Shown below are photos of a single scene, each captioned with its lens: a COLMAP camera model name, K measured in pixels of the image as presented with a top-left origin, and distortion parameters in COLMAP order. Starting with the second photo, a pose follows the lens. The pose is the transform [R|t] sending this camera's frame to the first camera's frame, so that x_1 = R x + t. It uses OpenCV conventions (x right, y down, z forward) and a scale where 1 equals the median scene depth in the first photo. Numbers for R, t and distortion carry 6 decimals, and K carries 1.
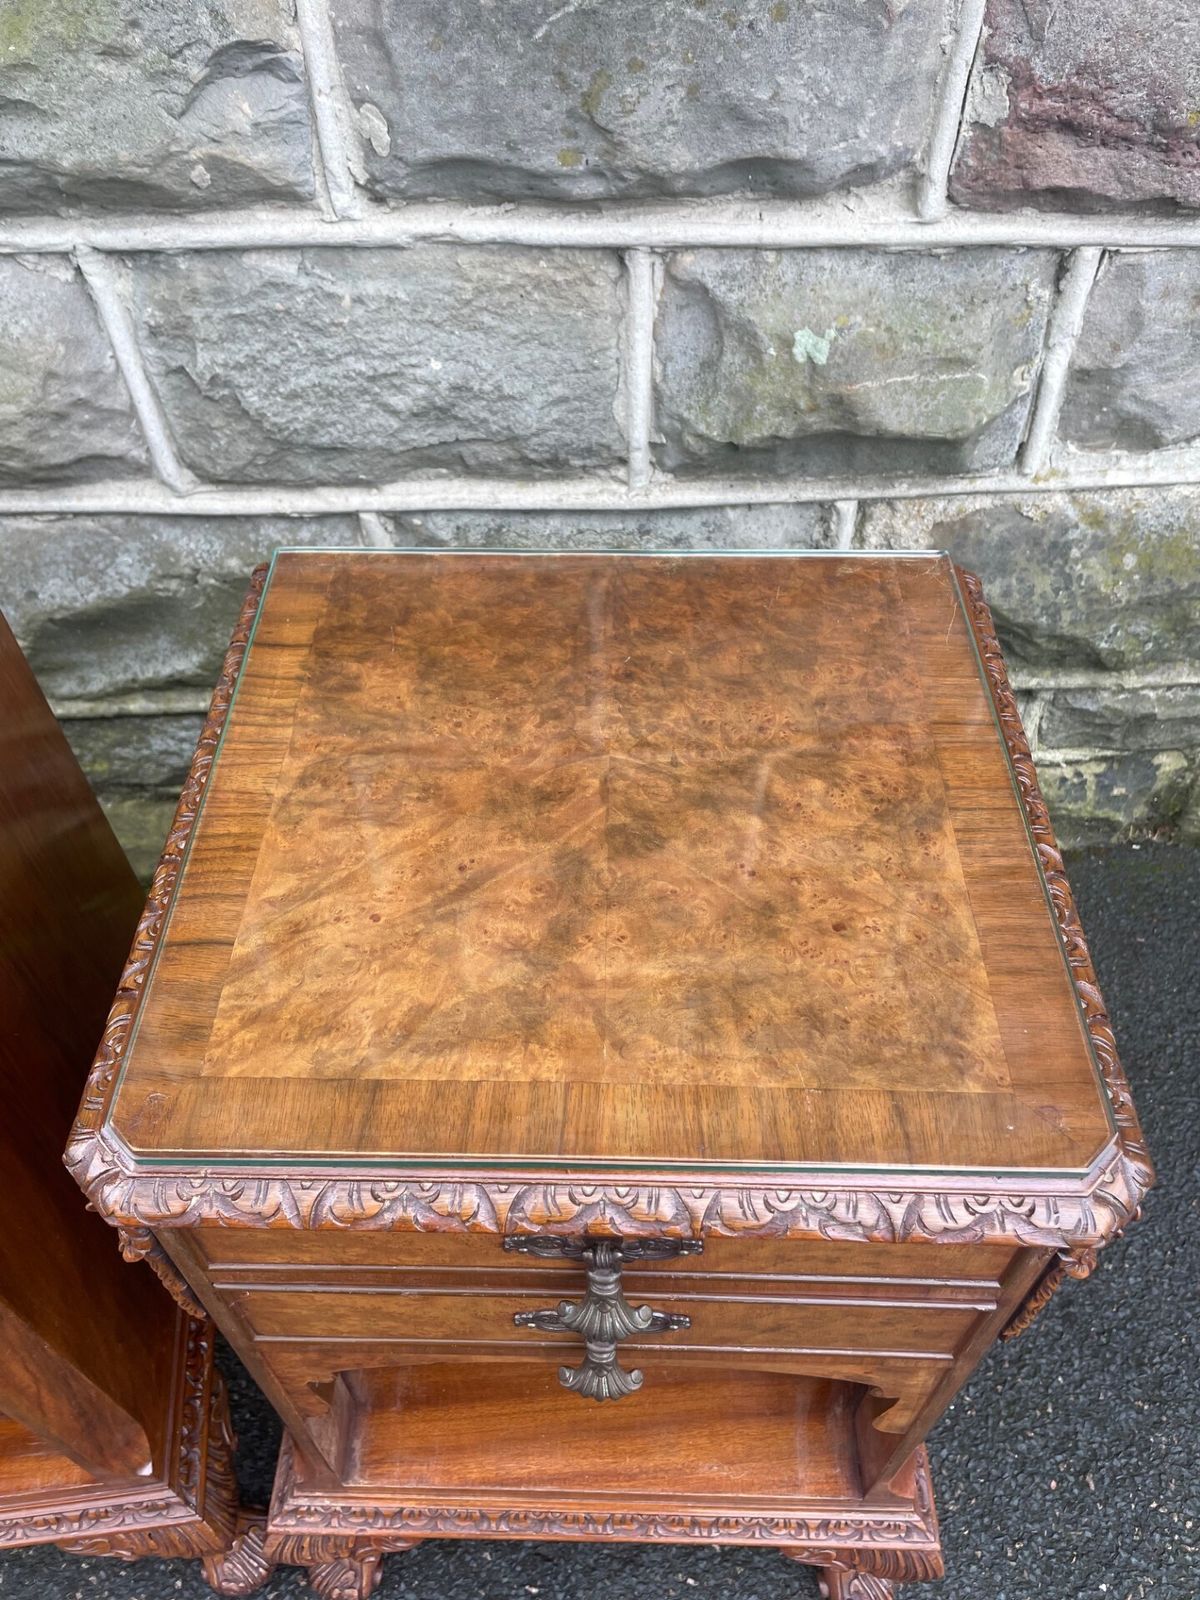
lens RADIAL K [[1222.1, 0, 591.3], [0, 1222.1, 807.9], [0, 0, 1]] dist [0.081317, -0.118651]
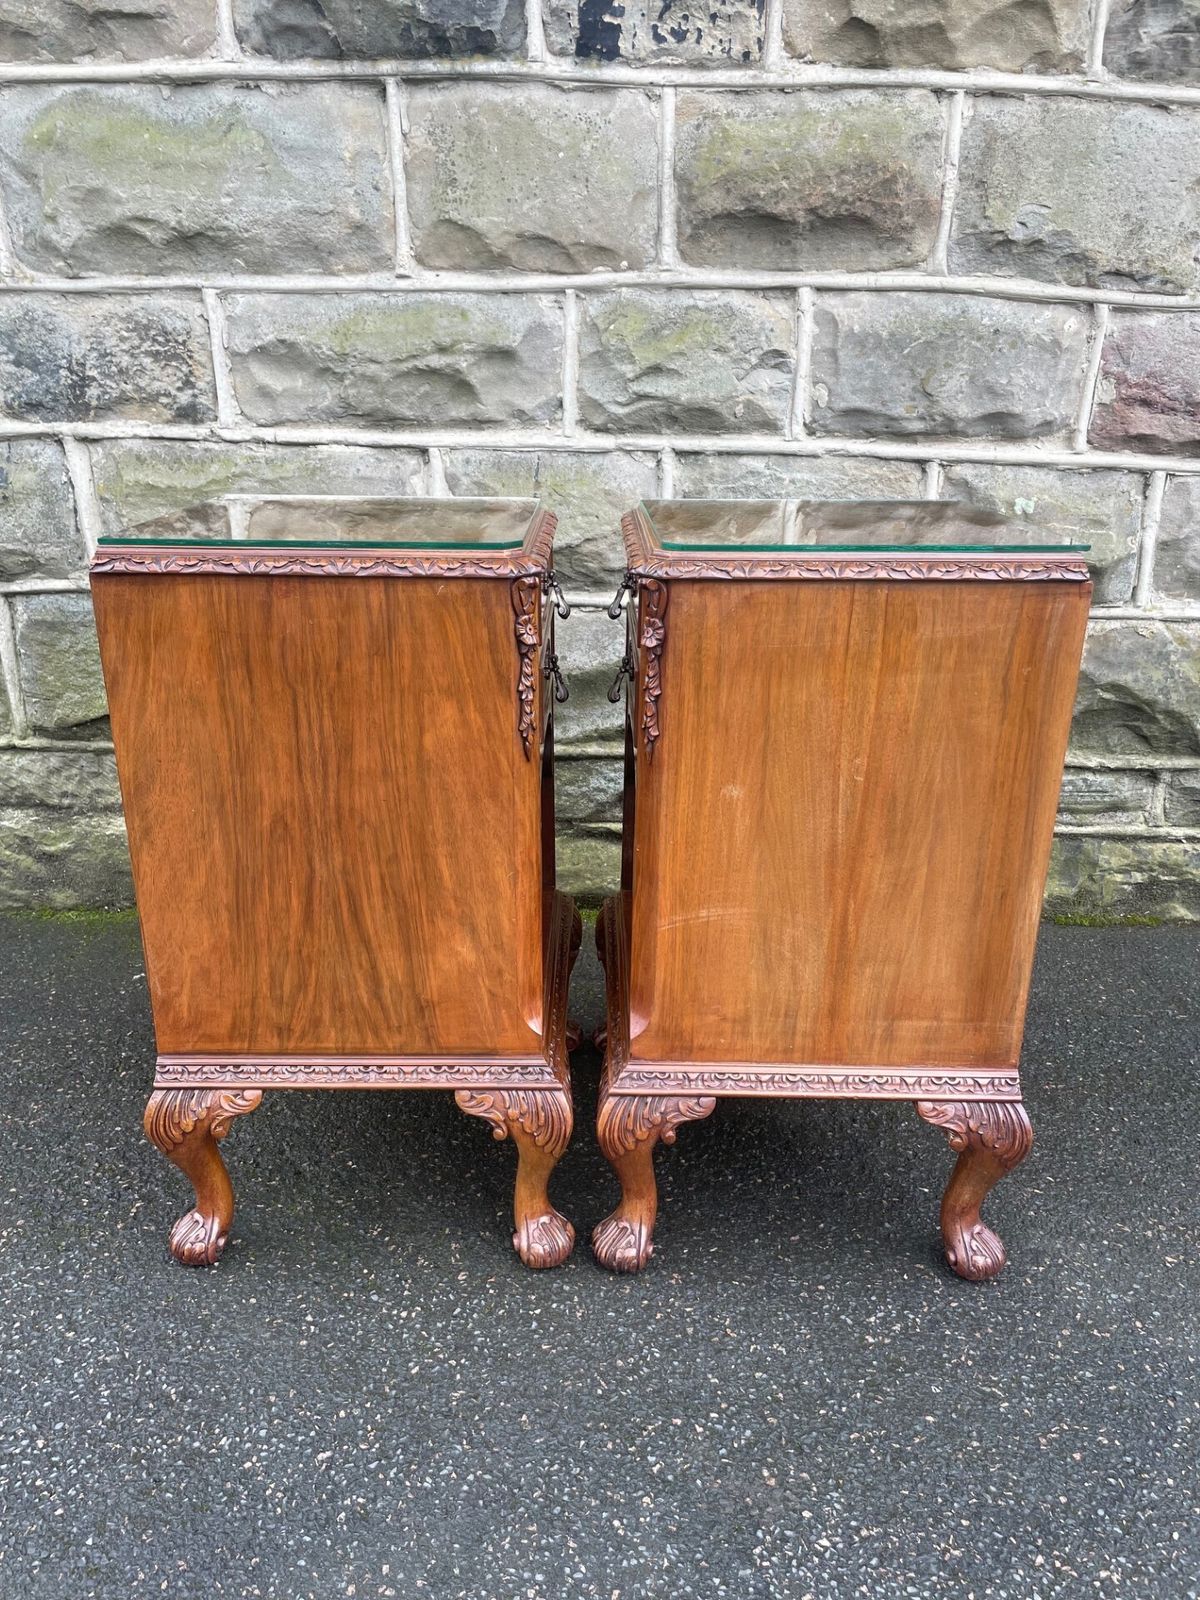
lens RADIAL K [[1213.2, 0, 588.1], [0, 1213.2, 818.0], [0, 0, 1]] dist [0.081164, -0.113972]
pose [[0.998937, 0.037228, -0.027180, -0.441880], [-0.045739, 0.873632, -0.484433, 1.033512], [0.005711, 0.485161, 0.874406, -0.466378]]
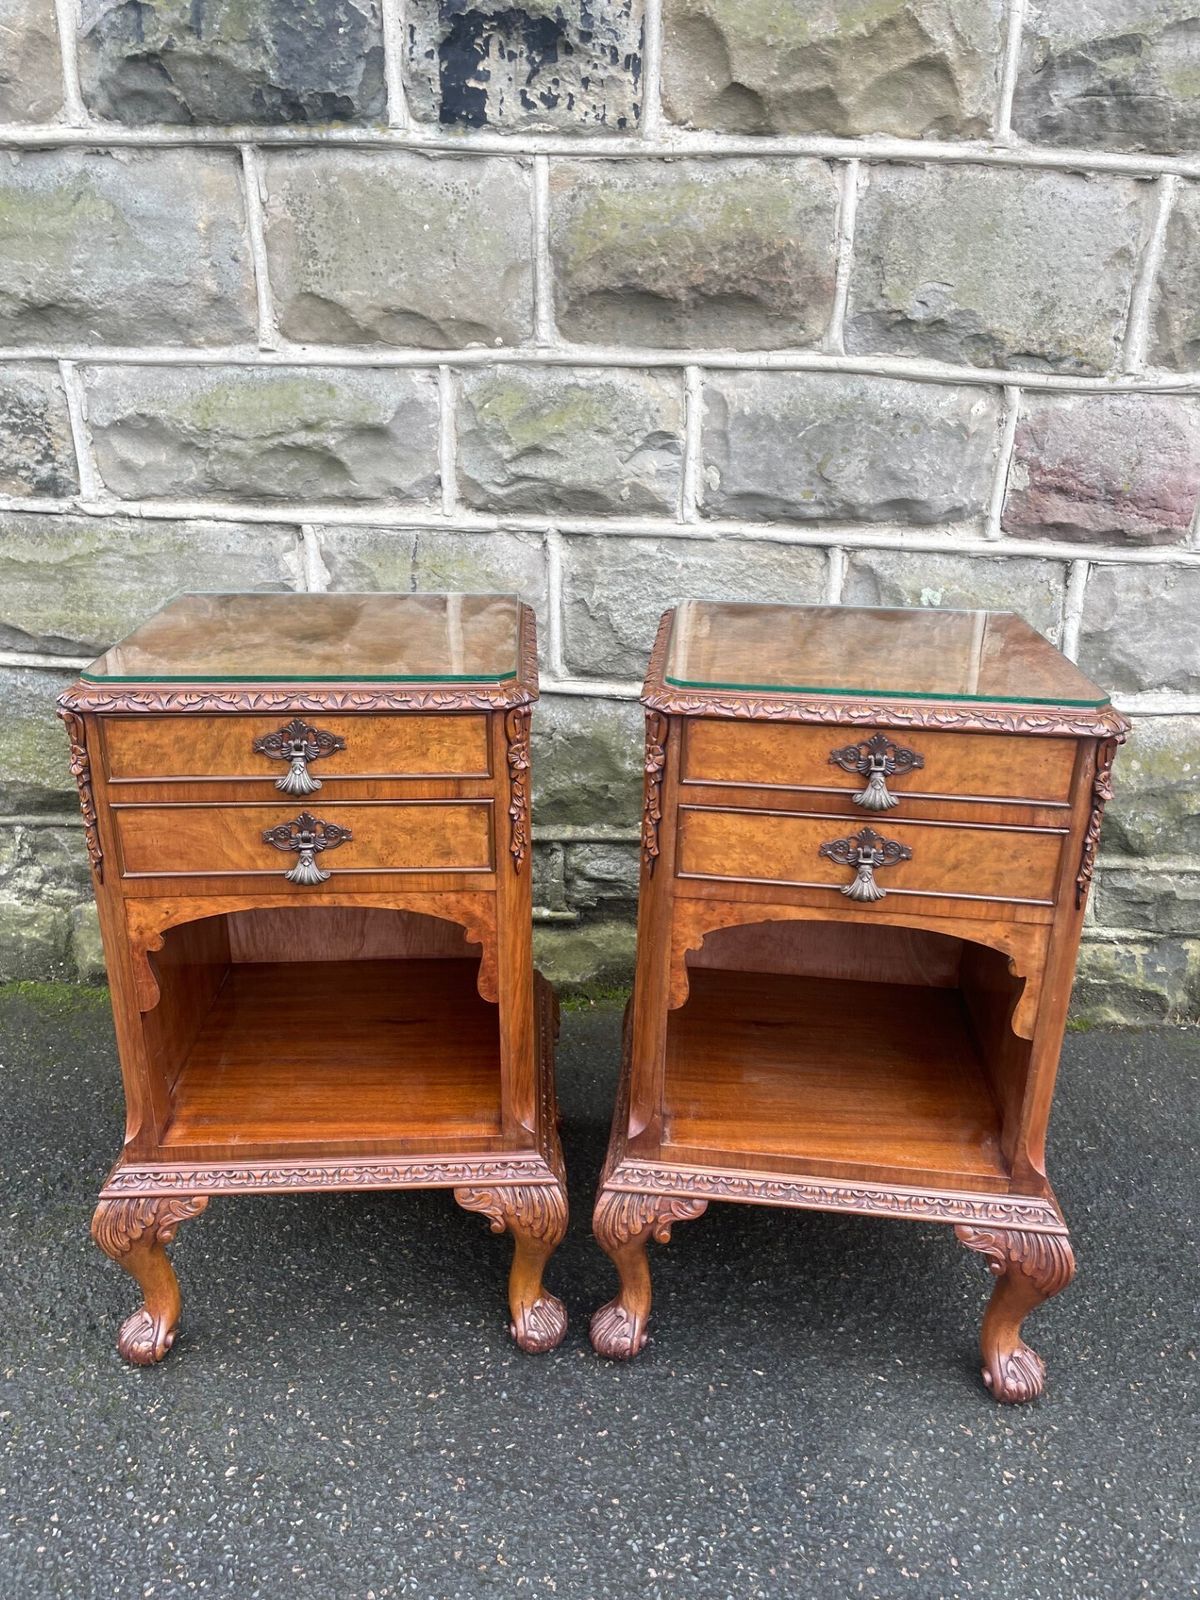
lens RADIAL K [[1213.1, 0, 598.7], [0, 1213.1, 793.7], [0, 0, 1]] dist [0.085376, -0.119163]
pose [[0.996354, 0.058199, -0.062383, -0.183348], [-0.080995, 0.874990, -0.477317, 0.788517], [0.026805, 0.480629, 0.876514, -0.464475]]
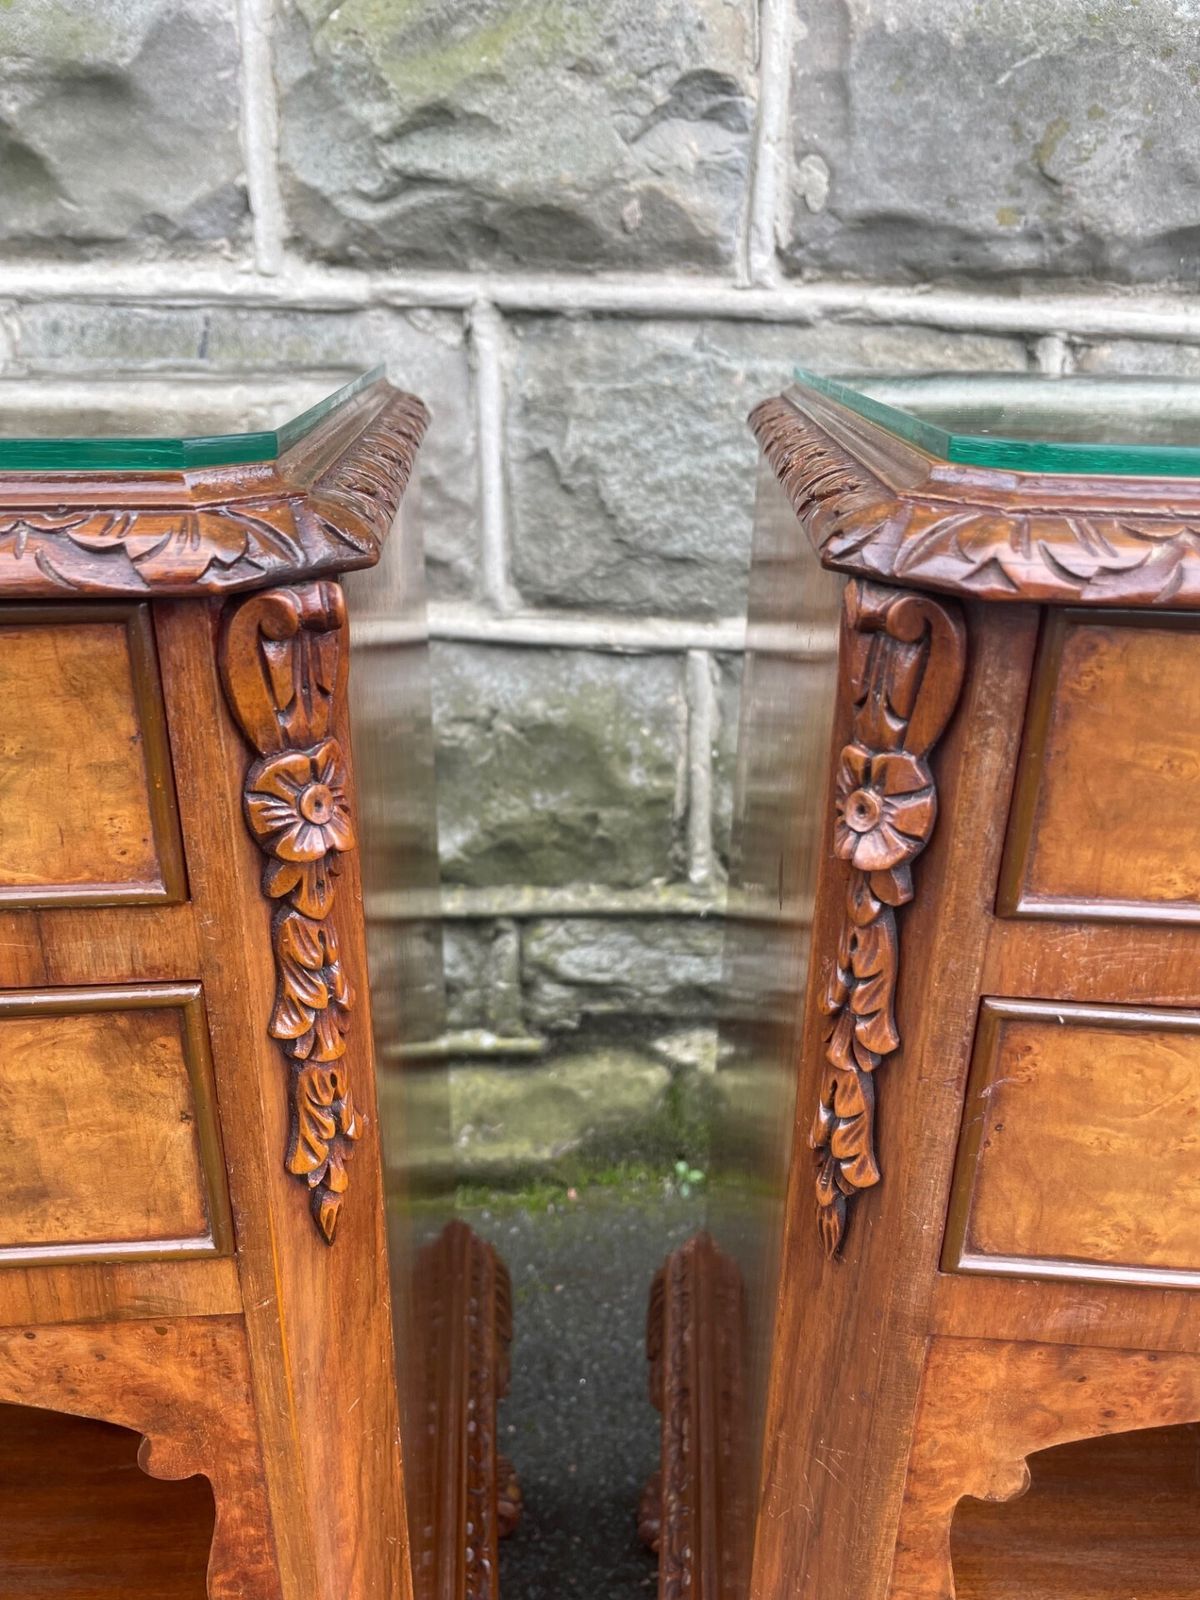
lens RADIAL K [[1229.3, 0, 592.8], [0, 1229.3, 810.8], [0, 0, 1]] dist [0.076434, -0.122275]
pose [[0.998431, 0.044476, -0.034027, -0.260954], [-0.055152, 0.886312, -0.459793, 0.321108], [0.009709, 0.460948, 0.887374, 0.310094]]
